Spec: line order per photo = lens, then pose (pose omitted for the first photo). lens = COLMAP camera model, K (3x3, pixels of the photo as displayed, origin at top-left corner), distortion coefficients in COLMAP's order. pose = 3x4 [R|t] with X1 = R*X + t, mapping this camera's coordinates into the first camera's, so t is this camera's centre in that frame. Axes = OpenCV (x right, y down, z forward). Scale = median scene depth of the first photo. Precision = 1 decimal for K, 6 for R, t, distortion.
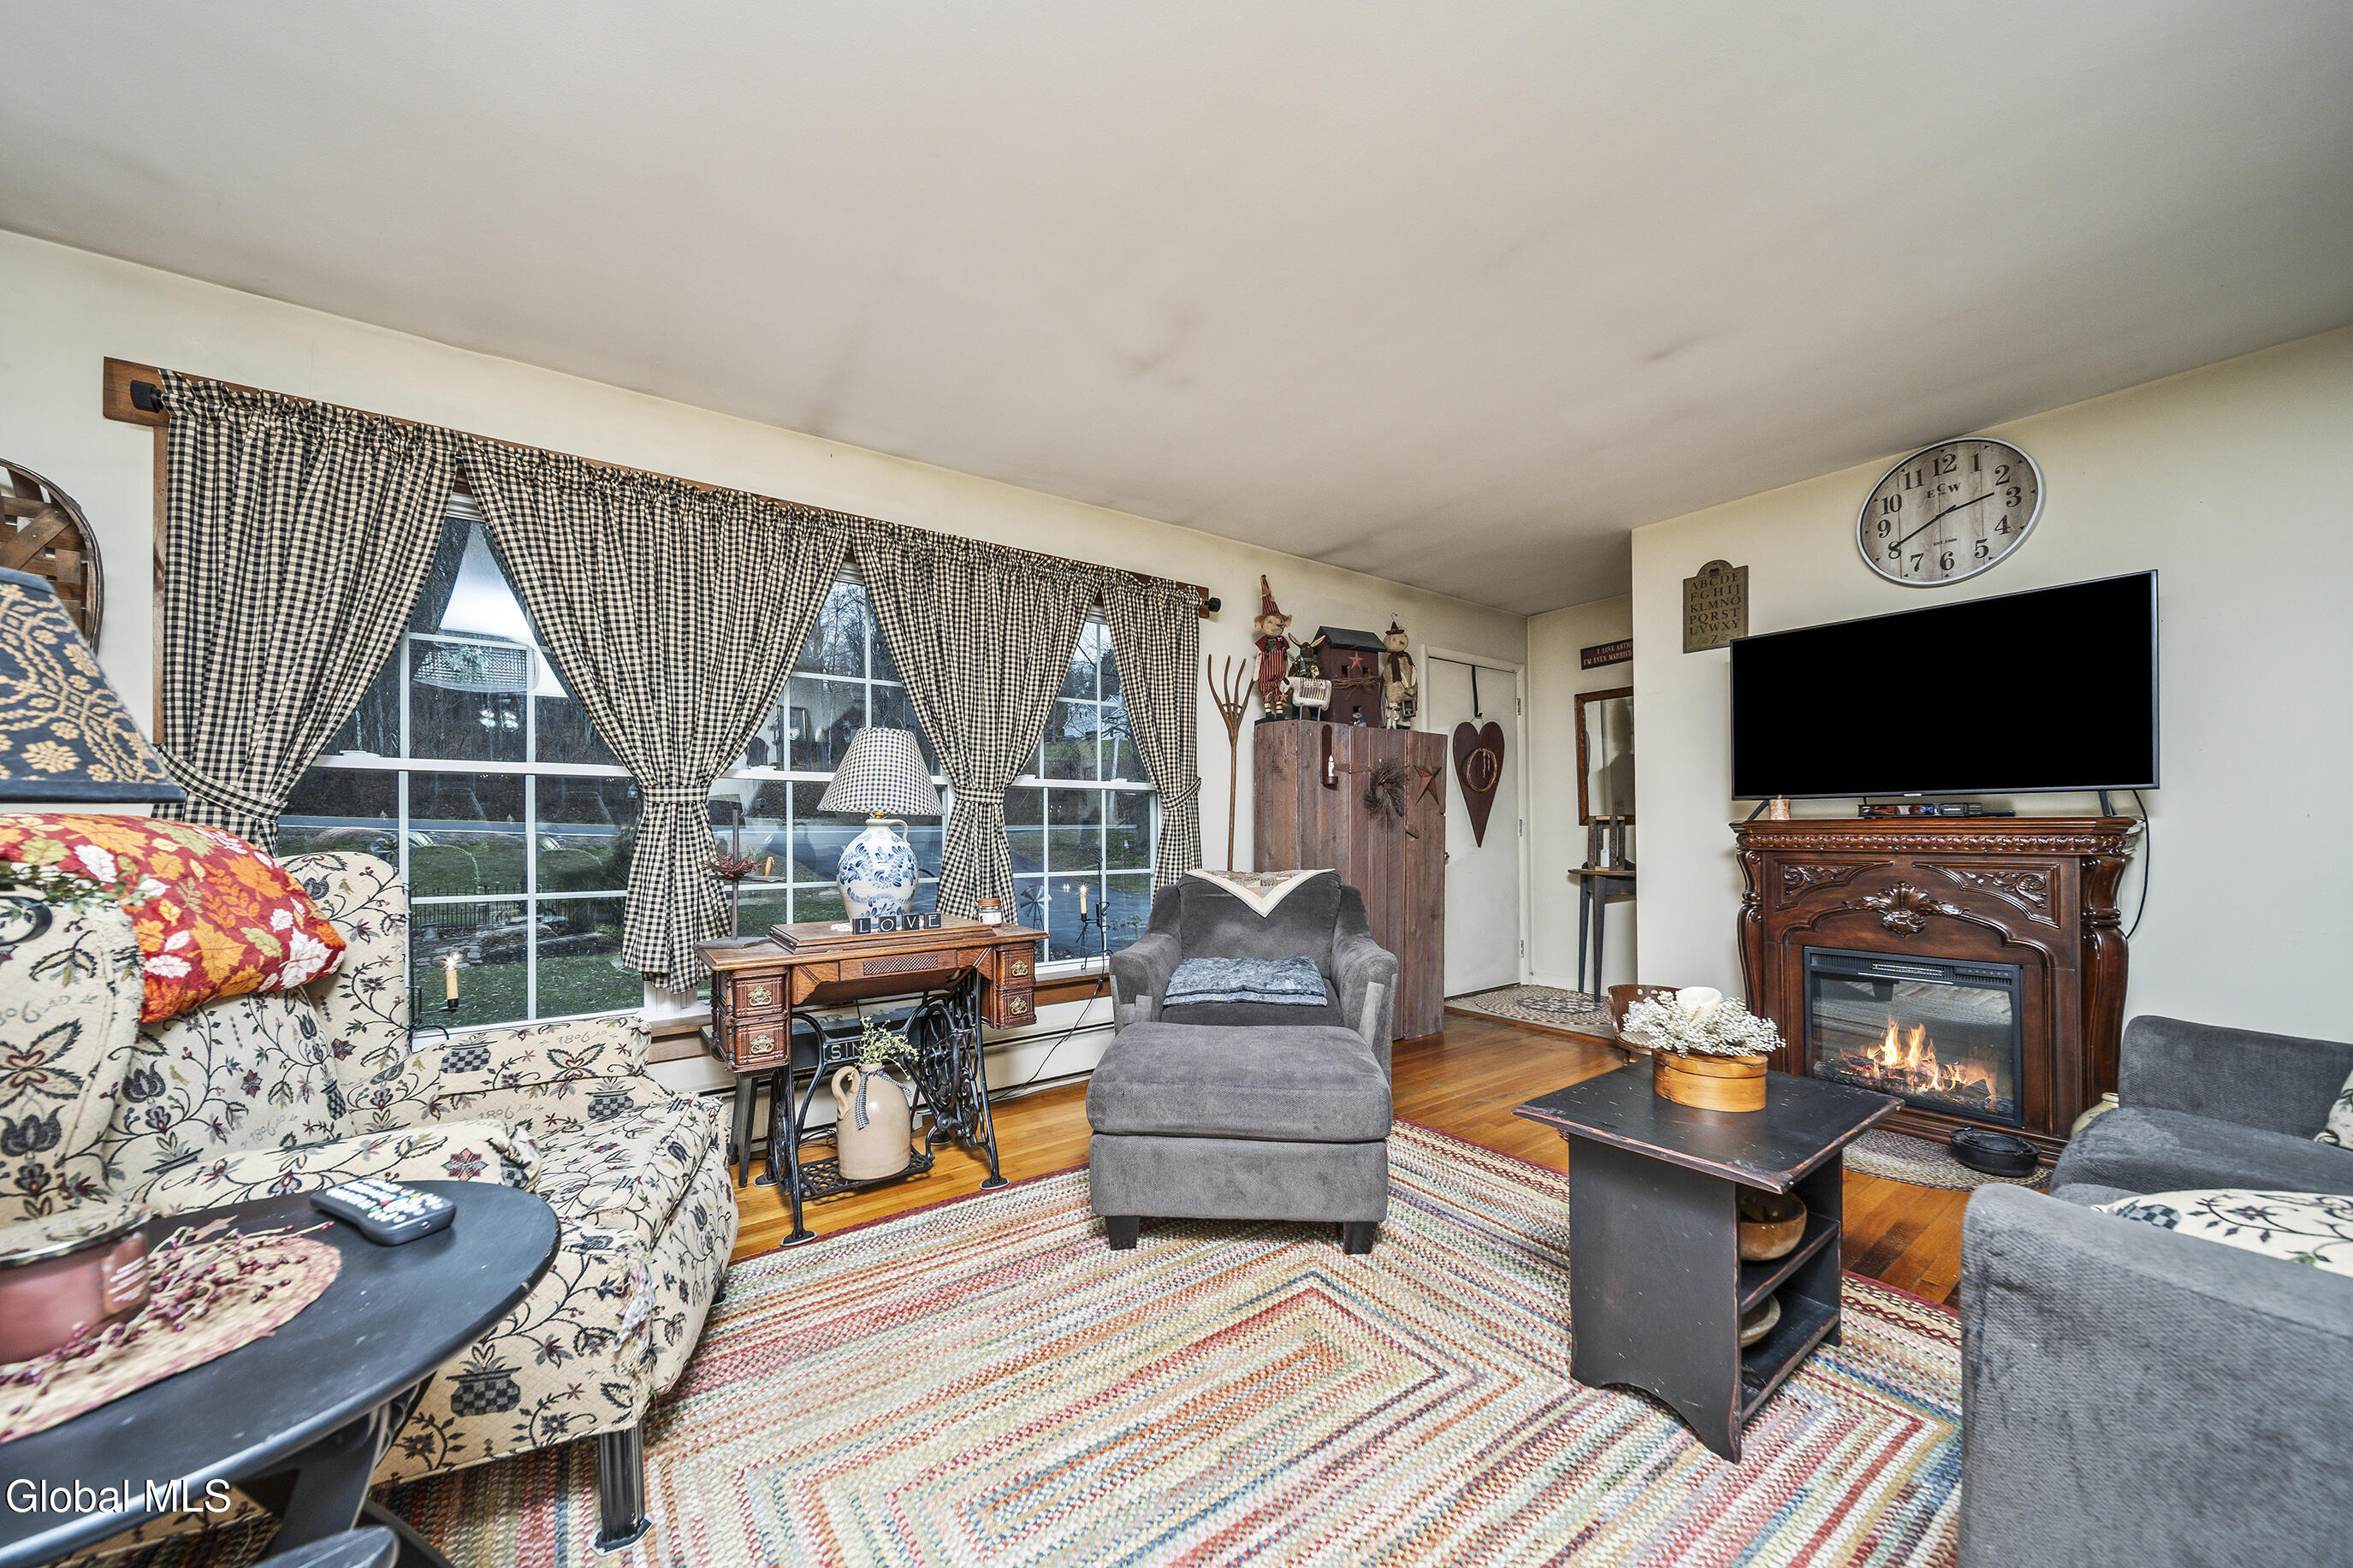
lens RADIAL K [[836.5, 0, 1181.7], [0, 836.5, 826.1], [0, 0, 1]] dist [0.001874, -0.001453]
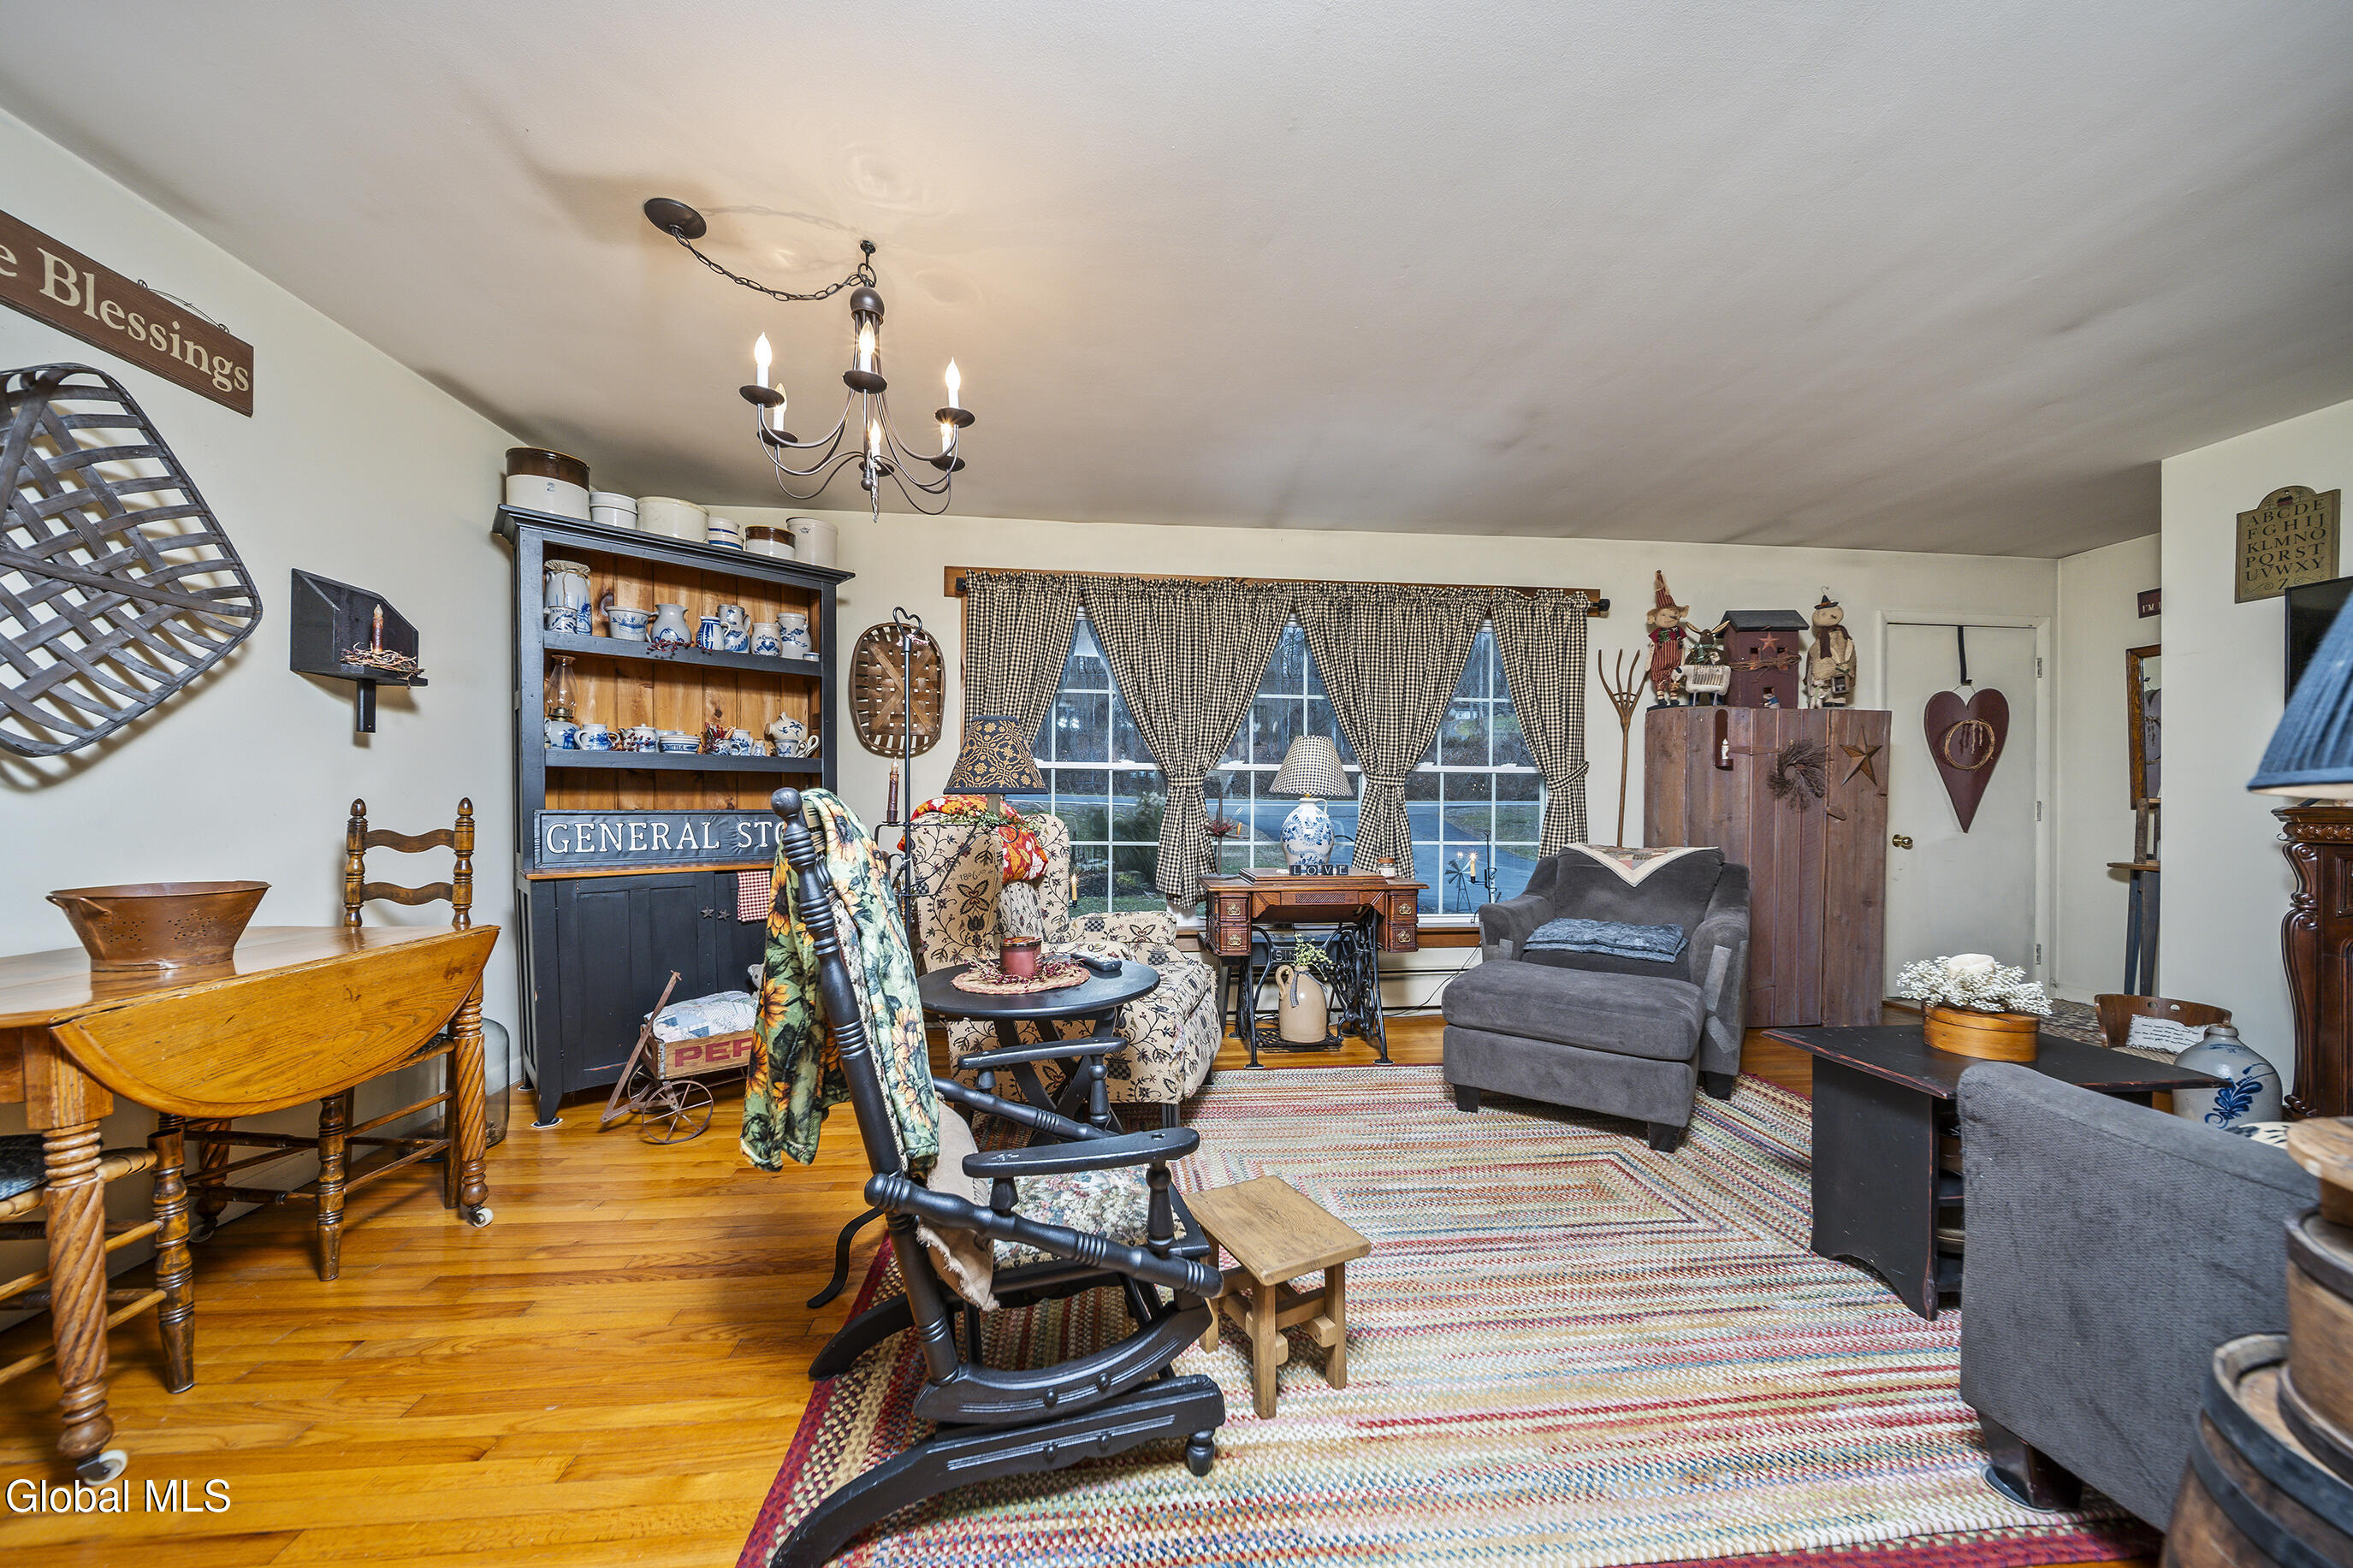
lens RADIAL K [[836.5, 0, 1186.4], [0, 836.5, 807.5], [0, 0, 1]] dist [0.001874, -0.001453]
pose [[0.867800, 0.013681, -0.496726, 0.172647], [-0.009552, 0.999895, 0.010852, -0.005890], [0.496823, -0.004672, 0.867840, -0.356552]]
